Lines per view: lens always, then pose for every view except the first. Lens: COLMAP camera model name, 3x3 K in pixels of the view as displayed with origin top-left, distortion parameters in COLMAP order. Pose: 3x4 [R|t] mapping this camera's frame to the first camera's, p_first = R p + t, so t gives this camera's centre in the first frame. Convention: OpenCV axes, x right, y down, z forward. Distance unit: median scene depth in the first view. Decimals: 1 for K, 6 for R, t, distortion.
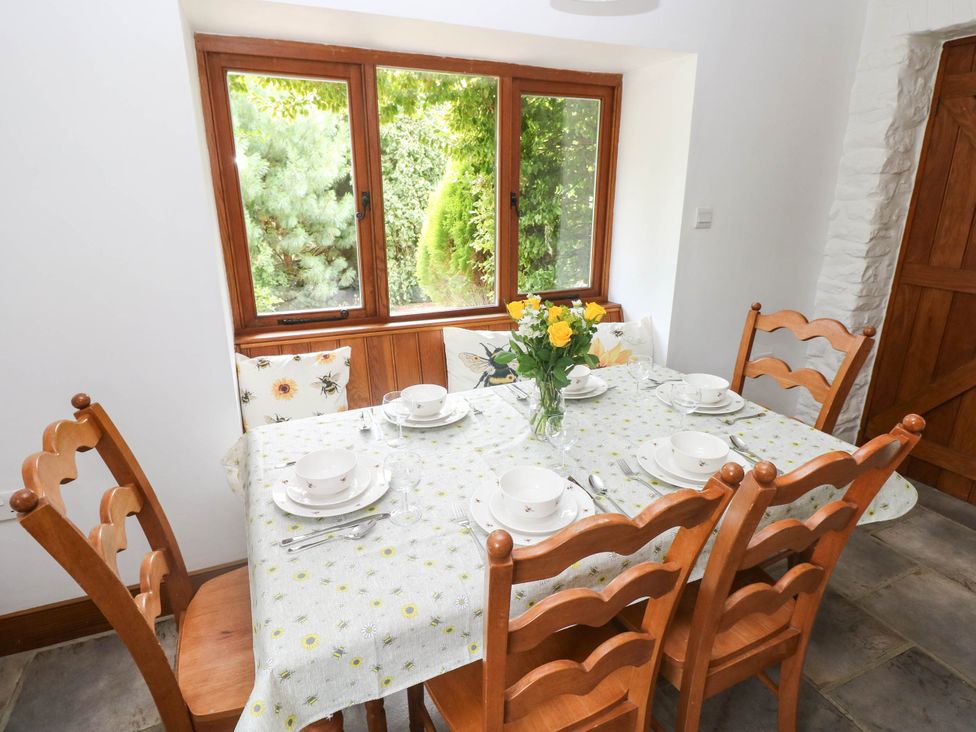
lens RADIAL K [[549.2, 0, 491.2], [0, 549.2, 369.9], [0, 0, 1]] dist [-0.005383, -0.003536]
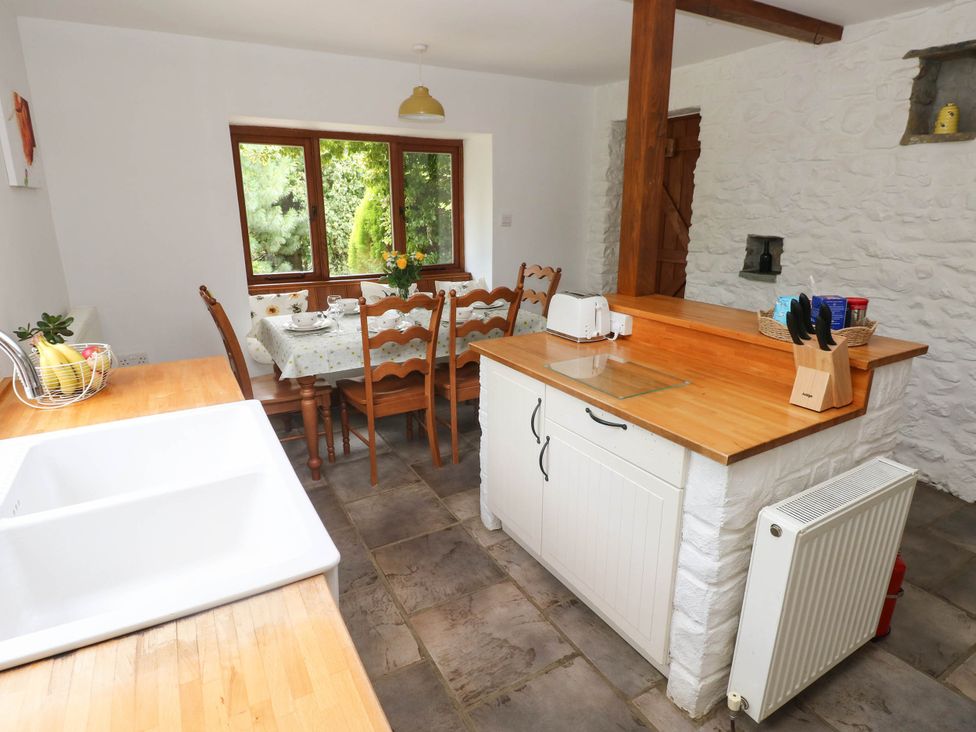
lens RADIAL K [[549.2, 0, 486.9], [0, 549.2, 363.2], [0, 0, 1]] dist [-0.005383, -0.003536]
pose [[0.994998, -0.027306, 0.096095, 0.115539], [0.030961, 0.998845, -0.036747, 0.215834], [-0.094981, 0.039538, 0.994694, -0.648090]]
